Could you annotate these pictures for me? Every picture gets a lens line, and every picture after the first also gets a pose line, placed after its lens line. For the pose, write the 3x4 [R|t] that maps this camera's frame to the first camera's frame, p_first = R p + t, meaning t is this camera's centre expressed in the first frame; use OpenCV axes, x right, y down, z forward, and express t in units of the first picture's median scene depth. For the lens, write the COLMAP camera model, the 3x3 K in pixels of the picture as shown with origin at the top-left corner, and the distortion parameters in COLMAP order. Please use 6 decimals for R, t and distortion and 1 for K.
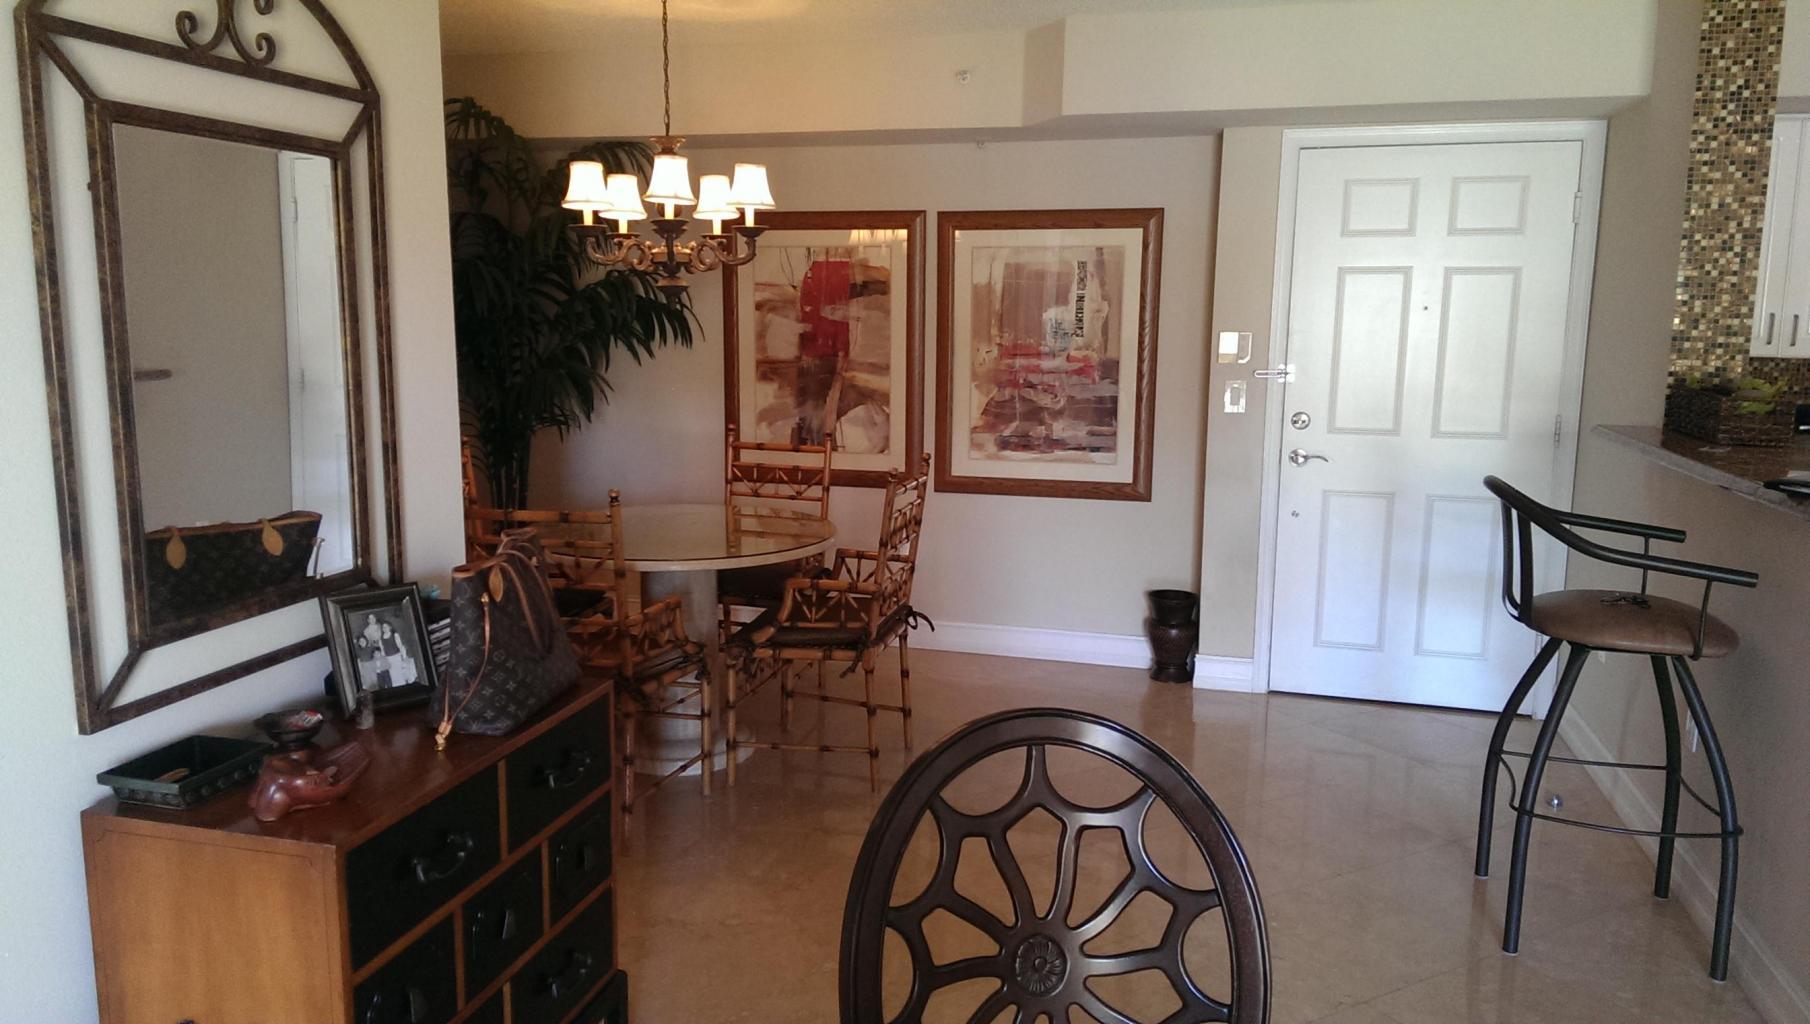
lens RADIAL K [[1291.9, 0, 902.7], [0, 1291.9, 516.2], [0, 0, 1]] dist [0.057674, -0.070432]
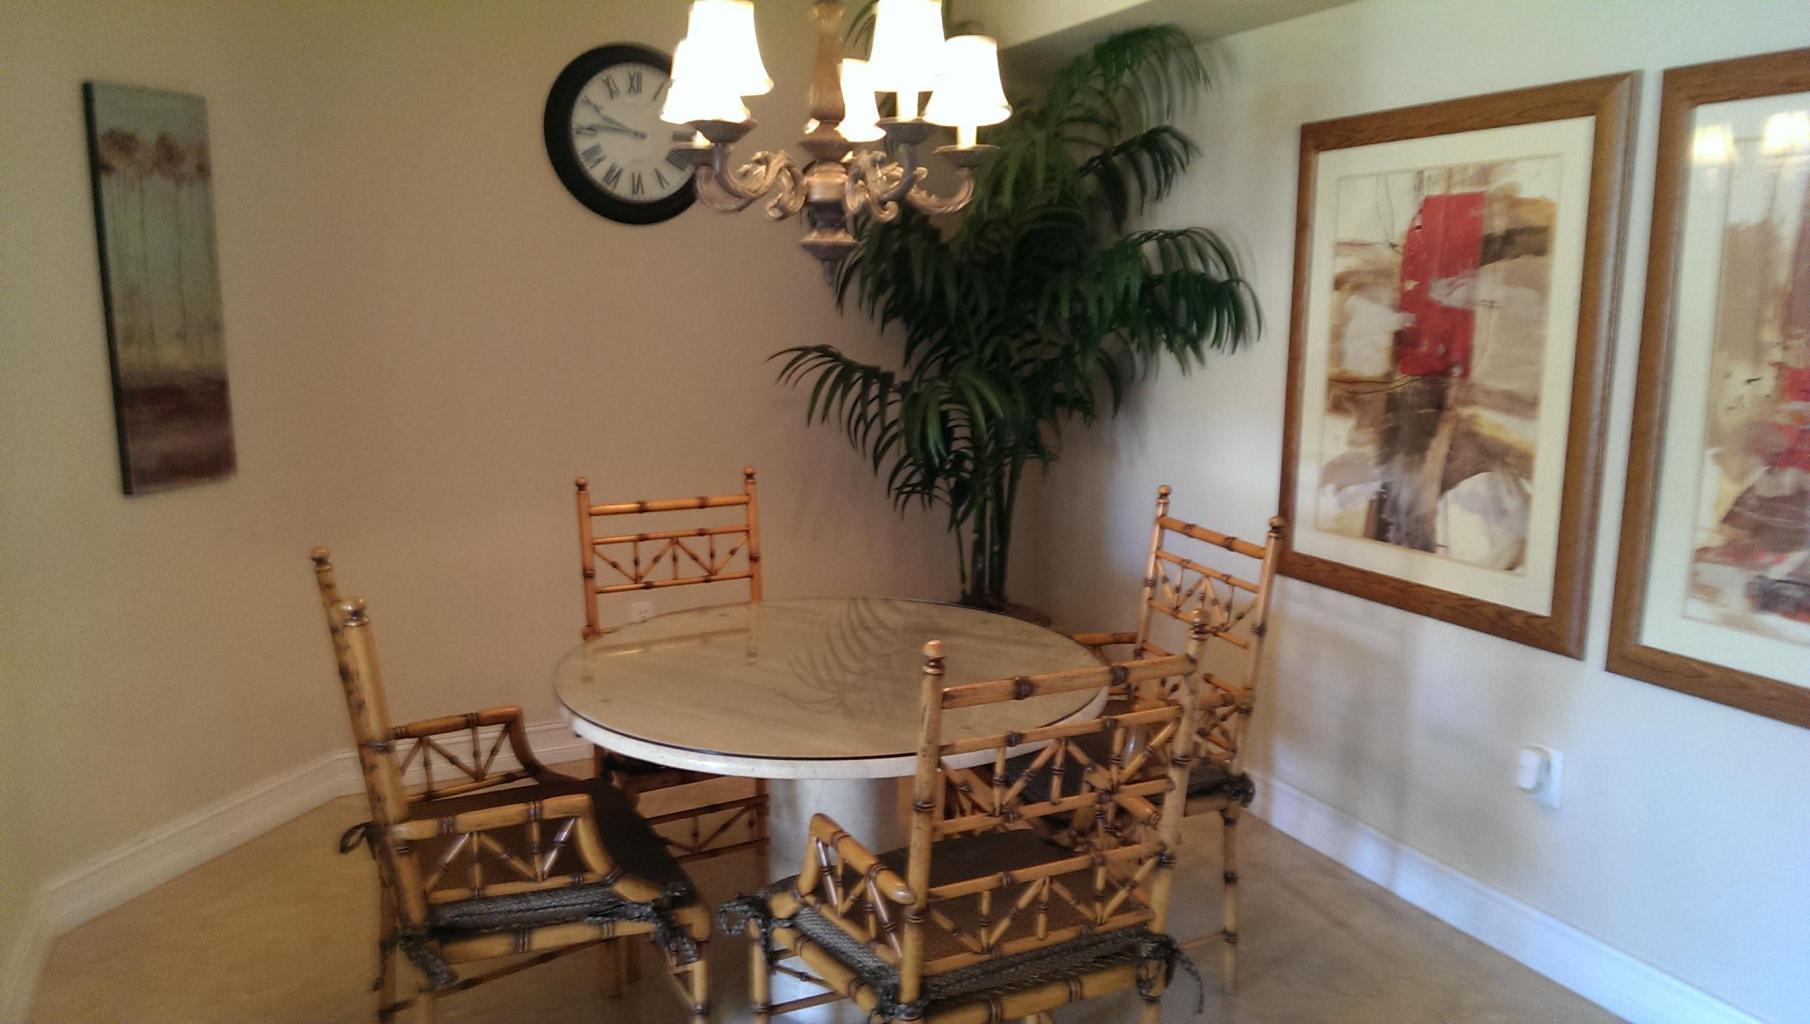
lens RADIAL K [[1291.9, 0, 905.3], [0, 1291.9, 501.1], [0, 0, 1]] dist [0.057674, -0.070432]
pose [[0.655358, 0.119202, -0.745853, 0.206854], [-0.131111, 0.990431, 0.043087, -0.067631], [0.743852, 0.069552, 0.664716, 0.492423]]
